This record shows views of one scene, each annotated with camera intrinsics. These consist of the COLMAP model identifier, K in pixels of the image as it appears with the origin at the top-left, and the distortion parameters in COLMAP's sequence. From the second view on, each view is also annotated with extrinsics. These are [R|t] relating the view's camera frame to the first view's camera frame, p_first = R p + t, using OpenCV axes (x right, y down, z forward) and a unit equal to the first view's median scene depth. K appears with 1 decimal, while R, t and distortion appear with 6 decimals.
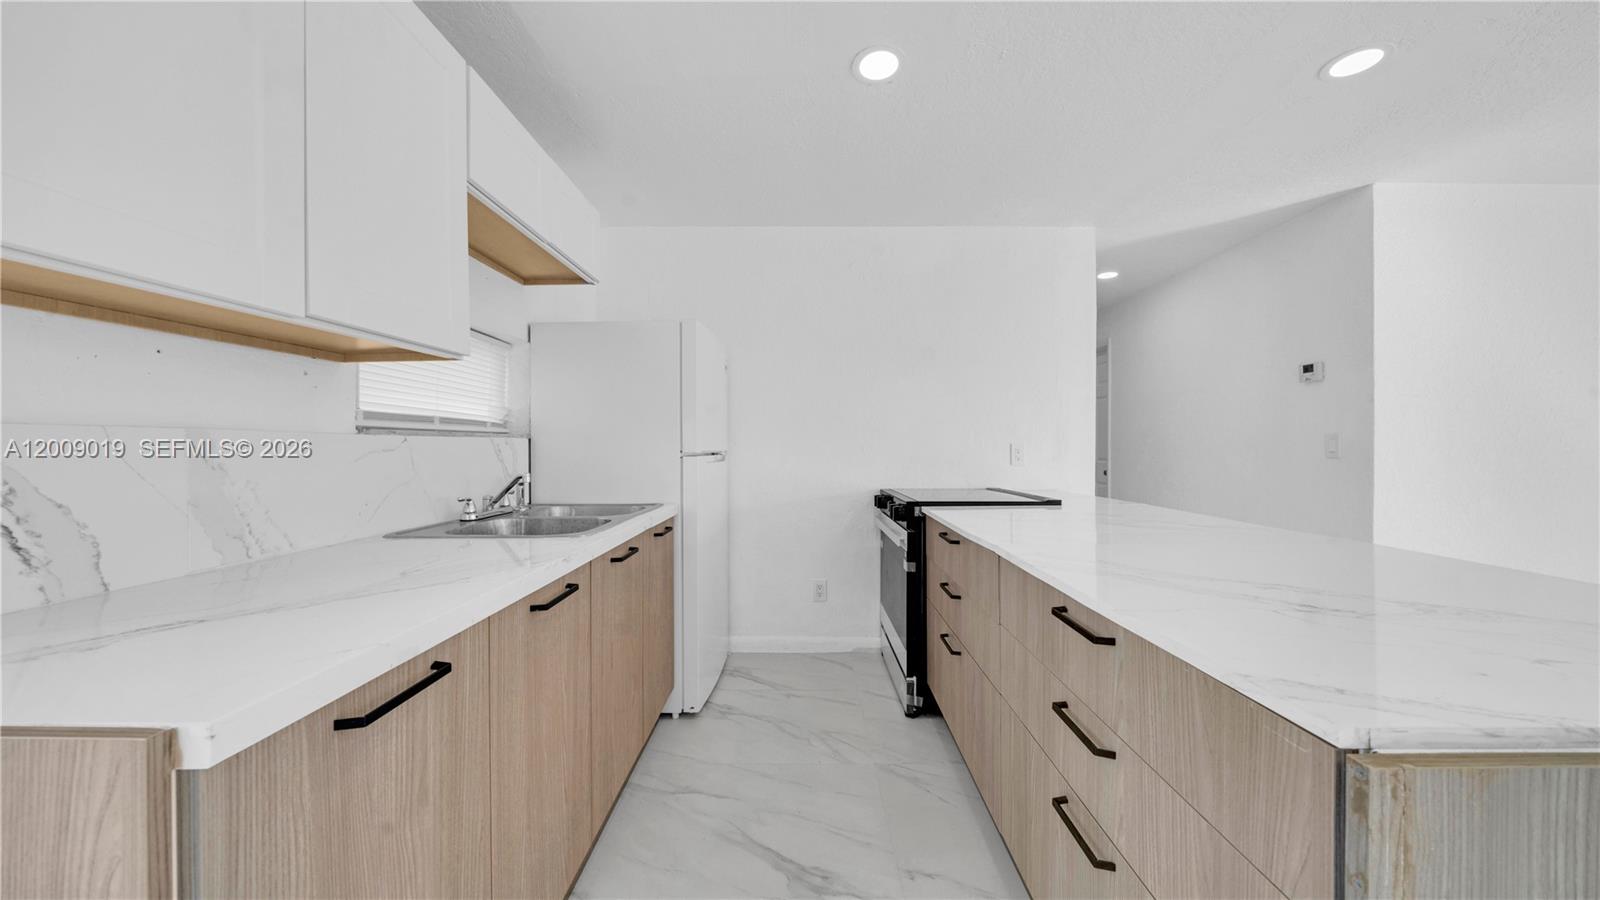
lens RADIAL K [[549.9, 0, 800.0], [0, 549.9, 450.0], [0, 0, 1]] dist [-0.006448, -0.000098]
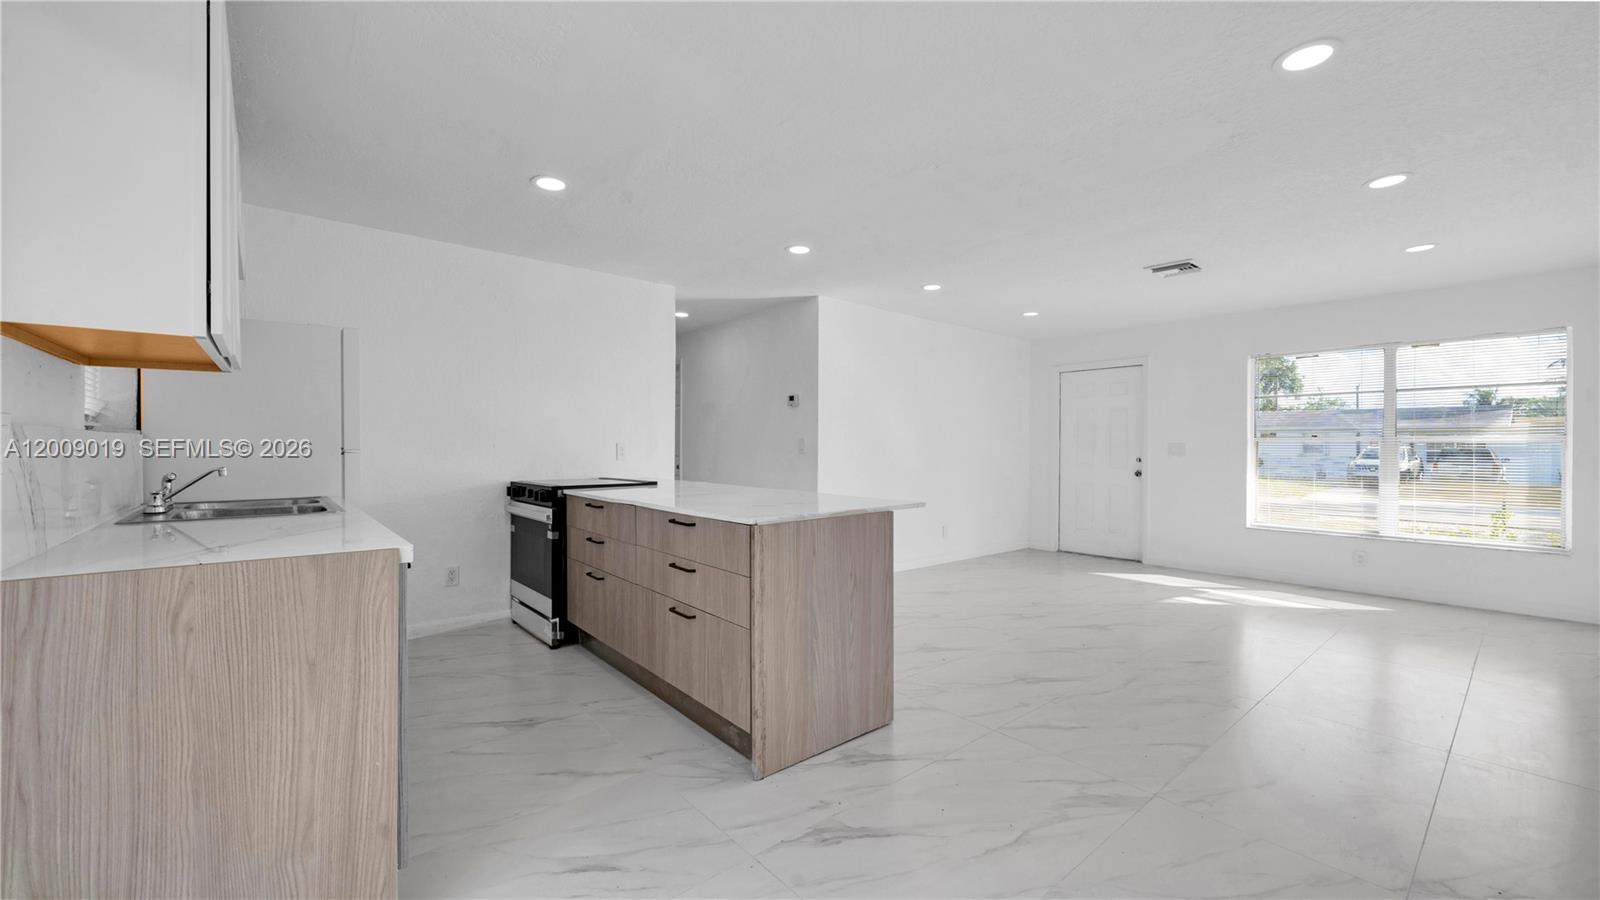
lens RADIAL K [[640.7, 0, 800.0], [0, 640.7, 450.0], [0, 0, 1]] dist [-0.010653, -0.000044]
pose [[0.760309, -0.000124, 0.649561, -0.350794], [-0.000593, 0.999999, 0.000885, 0.004474], [-0.649561, -0.001058, 0.760309, -0.558775]]
